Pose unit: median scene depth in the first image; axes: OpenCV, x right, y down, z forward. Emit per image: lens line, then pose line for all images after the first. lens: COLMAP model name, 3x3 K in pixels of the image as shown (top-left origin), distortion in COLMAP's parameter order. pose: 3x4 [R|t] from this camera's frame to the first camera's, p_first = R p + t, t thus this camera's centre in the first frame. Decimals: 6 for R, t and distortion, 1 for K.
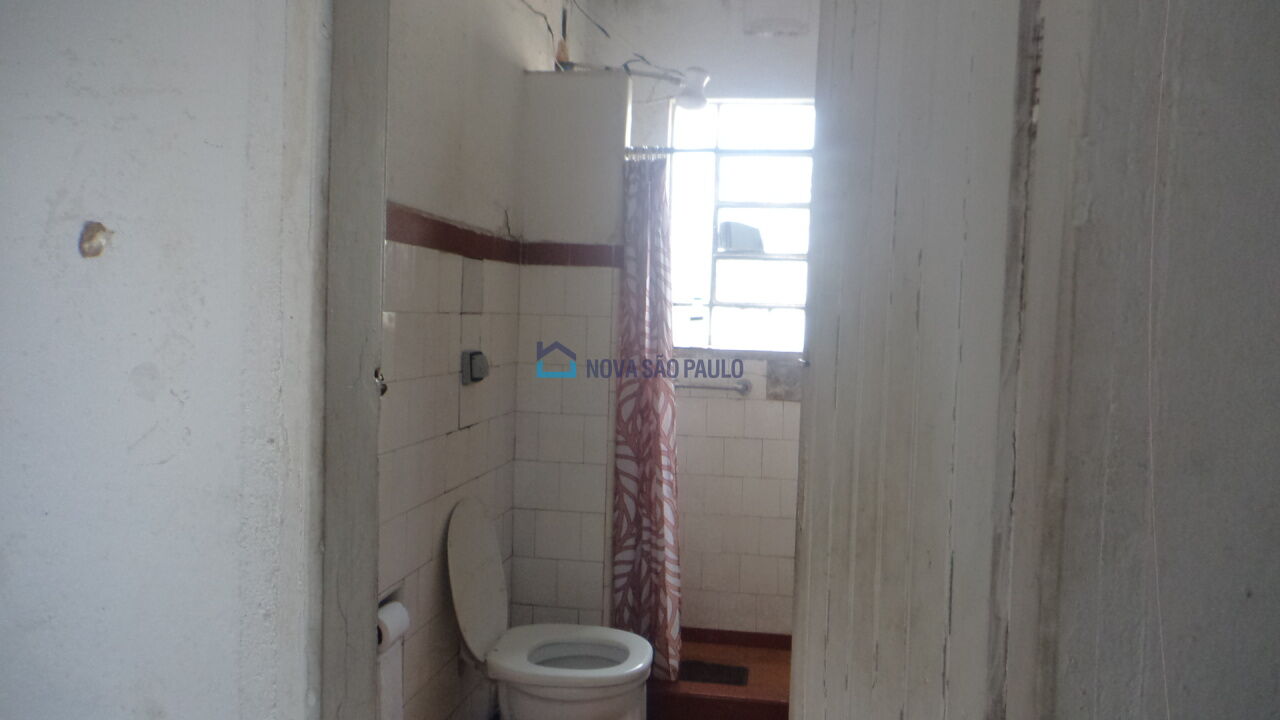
lens RADIAL K [[880.6, 0, 634.8], [0, 880.6, 363.5], [0, 0, 1]] dist [-0.009654, -0.012850]
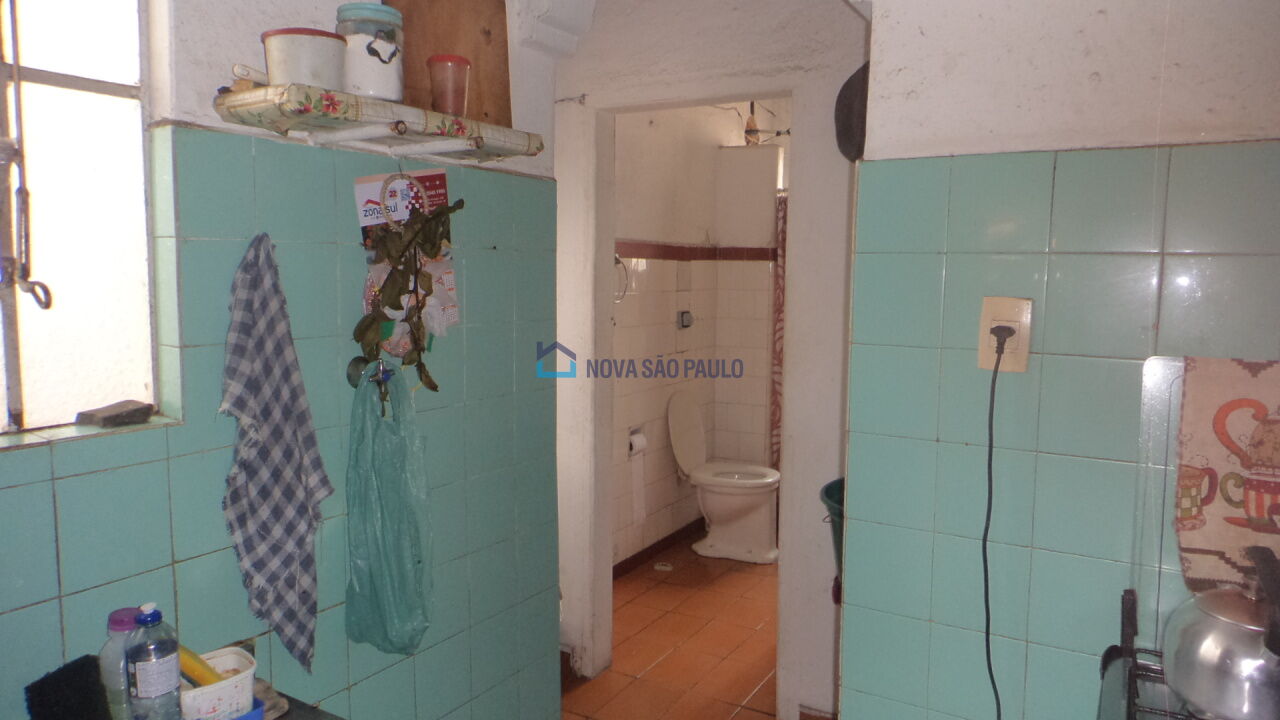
lens RADIAL K [[880.6, 0, 639.9], [0, 880.6, 358.5], [0, 0, 1]] dist [-0.009654, -0.012850]
pose [[0.944687, 0.008188, -0.327870, 0.326988], [0.004721, 0.999245, 0.038558, 0.013423], [0.327938, -0.037973, 0.943936, -0.762176]]
